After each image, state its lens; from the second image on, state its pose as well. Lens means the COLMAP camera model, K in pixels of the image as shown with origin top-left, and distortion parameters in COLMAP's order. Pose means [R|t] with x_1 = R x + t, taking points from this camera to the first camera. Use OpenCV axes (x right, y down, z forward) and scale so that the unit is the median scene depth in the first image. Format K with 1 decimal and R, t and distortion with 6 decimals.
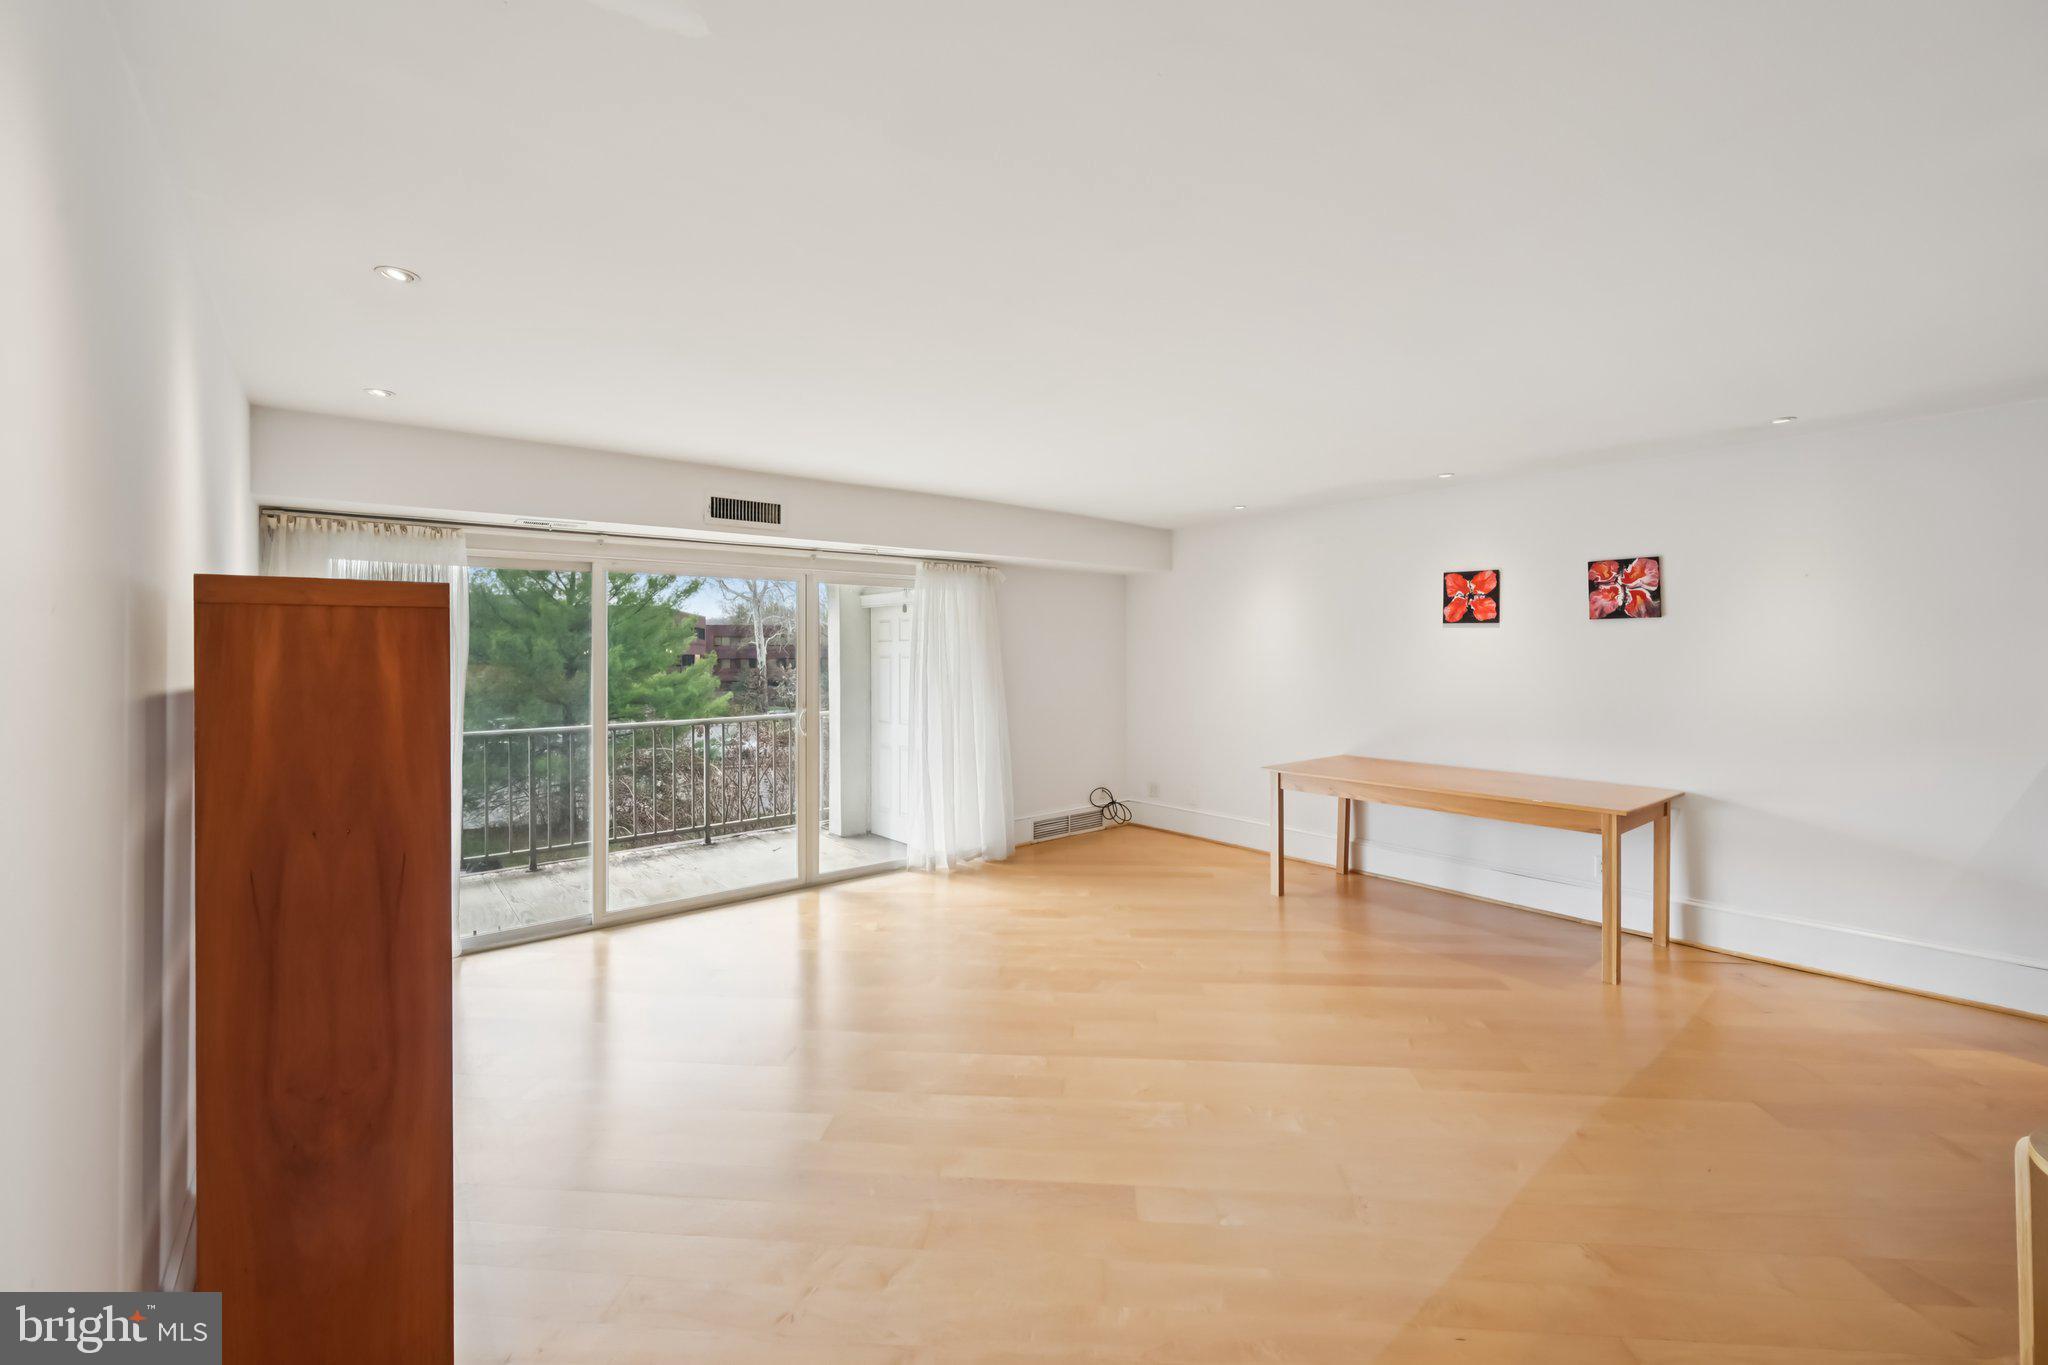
lens RADIAL K [[818.3, 0, 1024.5], [0, 818.3, 648.5], [0, 0, 1]] dist [0.000643, -0.000118]
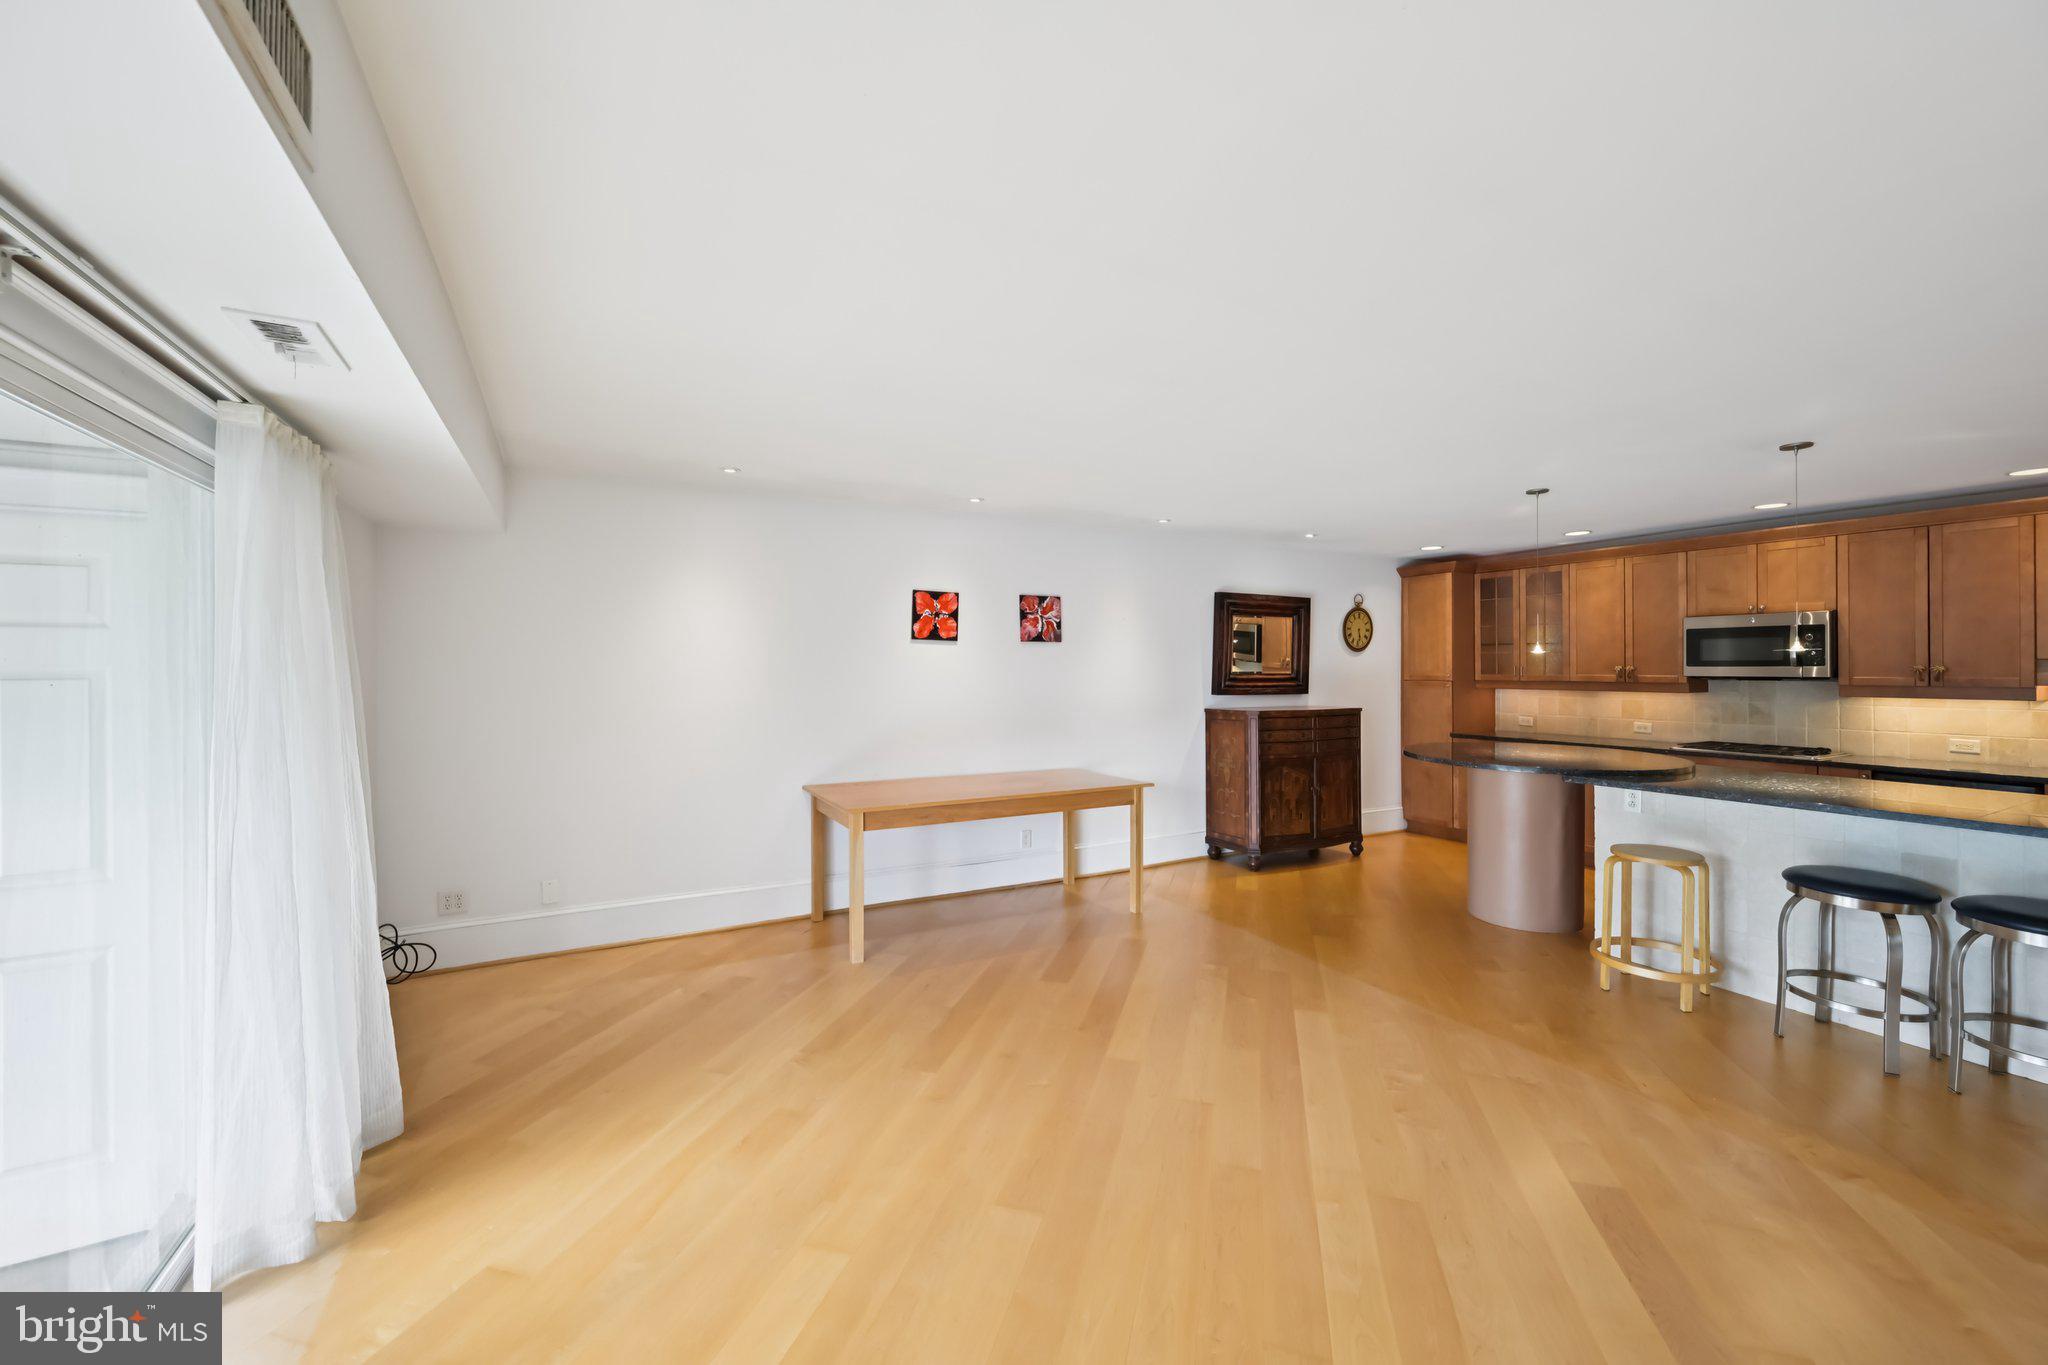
lens RADIAL K [[813.9, 0, 1021.8], [0, 813.9, 663.3], [0, 0, 1]] dist [-0.000746, -0.000240]
pose [[0.180573, 0.009489, 0.983516, -0.523694], [-0.005930, 0.999946, -0.008559, 0.008061], [-0.983544, -0.004287, 0.180620, 0.777516]]
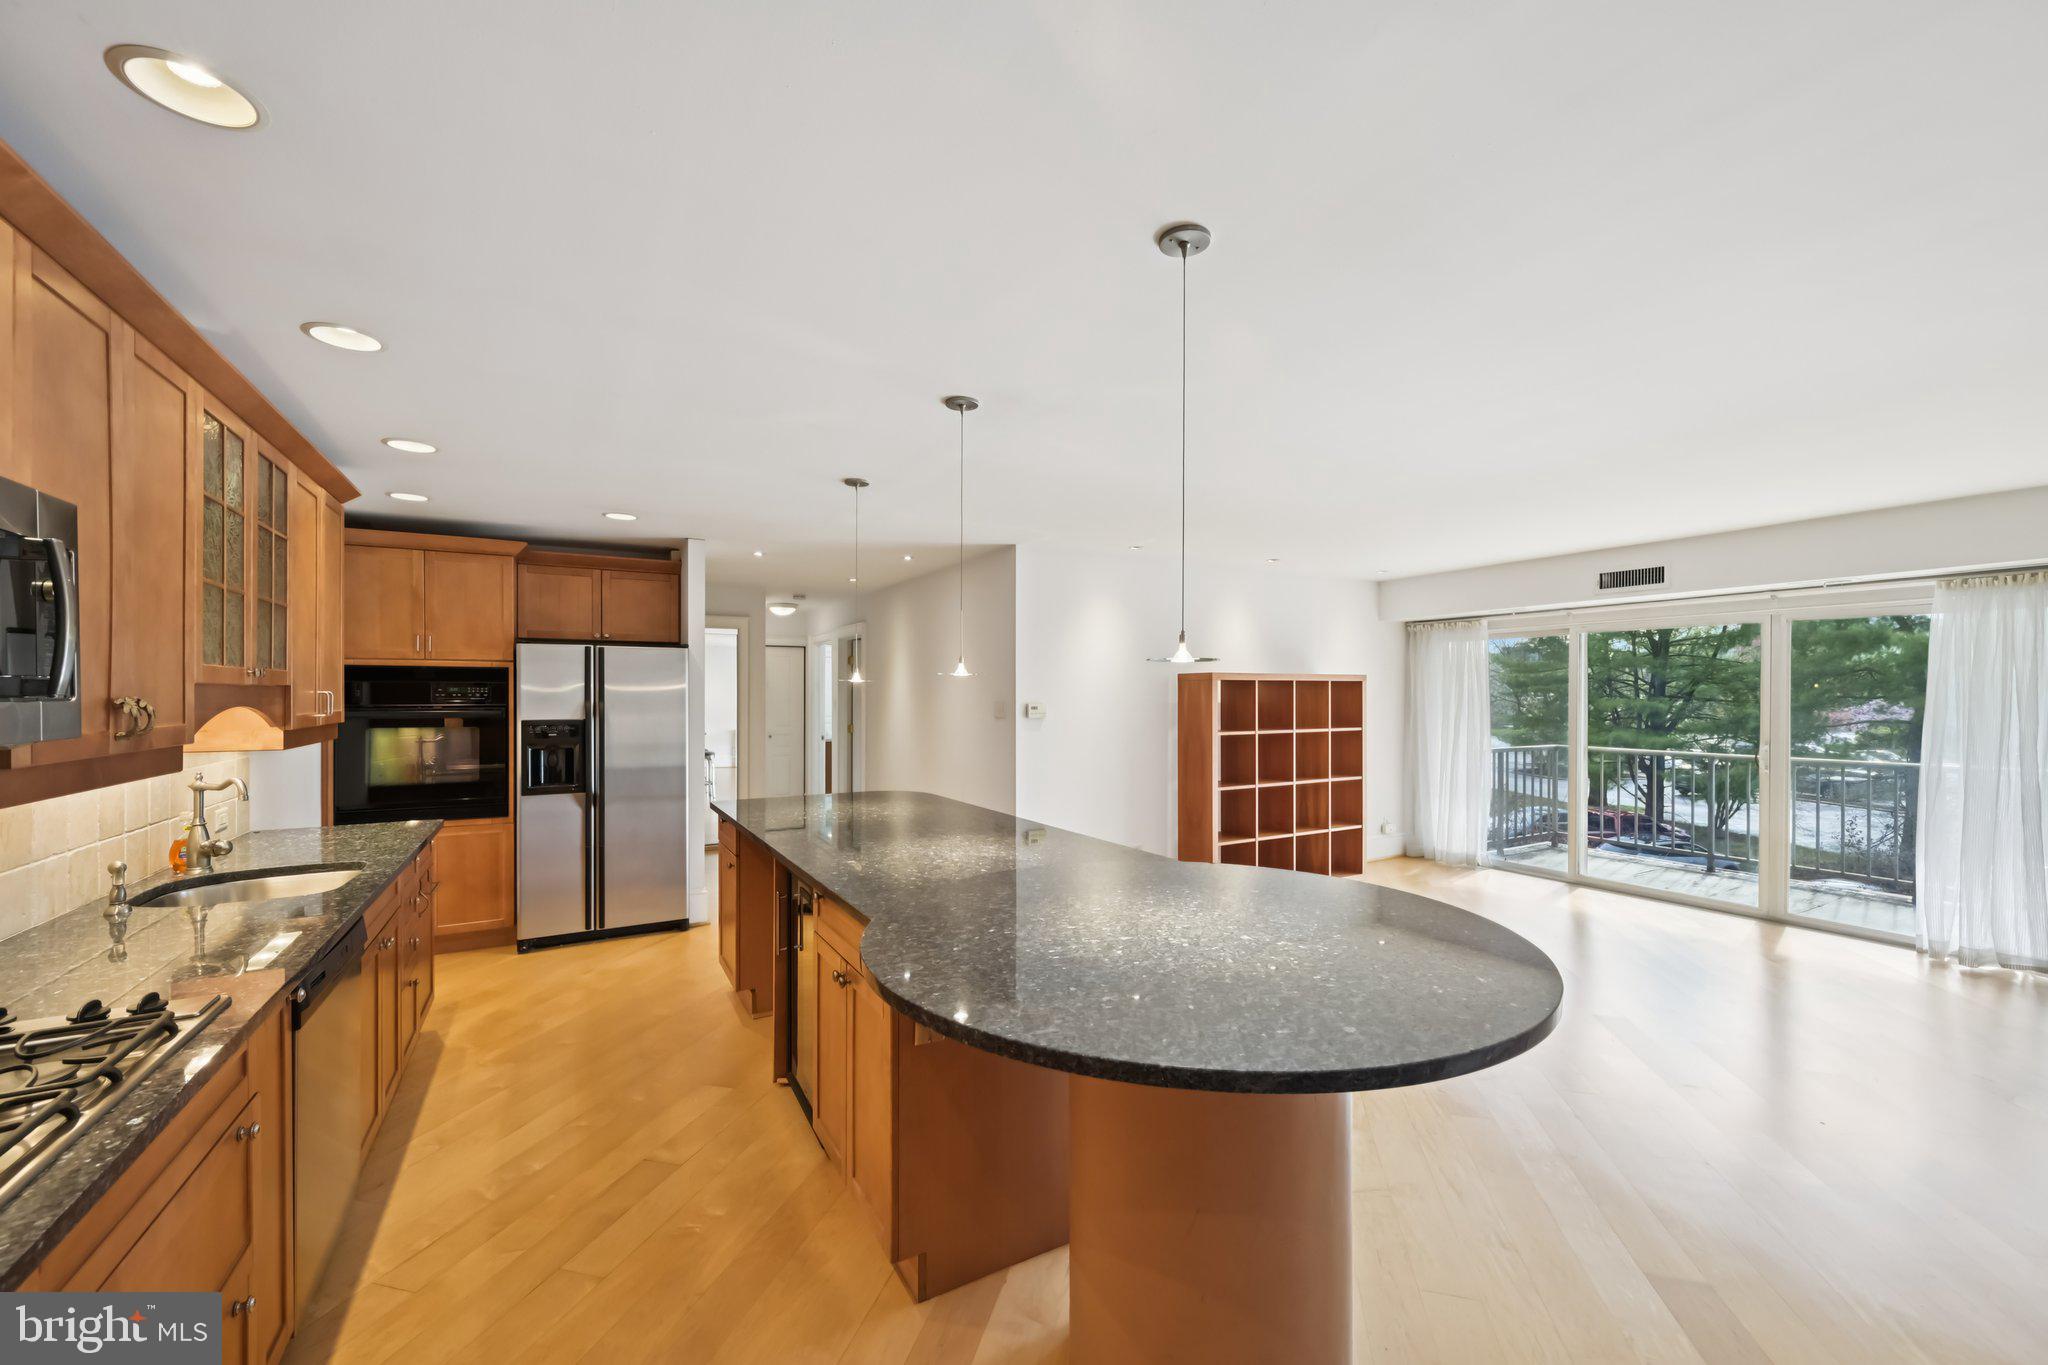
lens RADIAL K [[807.3, 0, 1025.7], [0, 807.3, 698.7], [0, 0, 1]] dist [-0.000954, -0.000148]
pose [[-0.168349, 0.013211, -0.985639, 1.048754], [0.007115, 0.999900, 0.012187, -0.006250], [0.985702, -0.004961, -0.168426, 0.298441]]
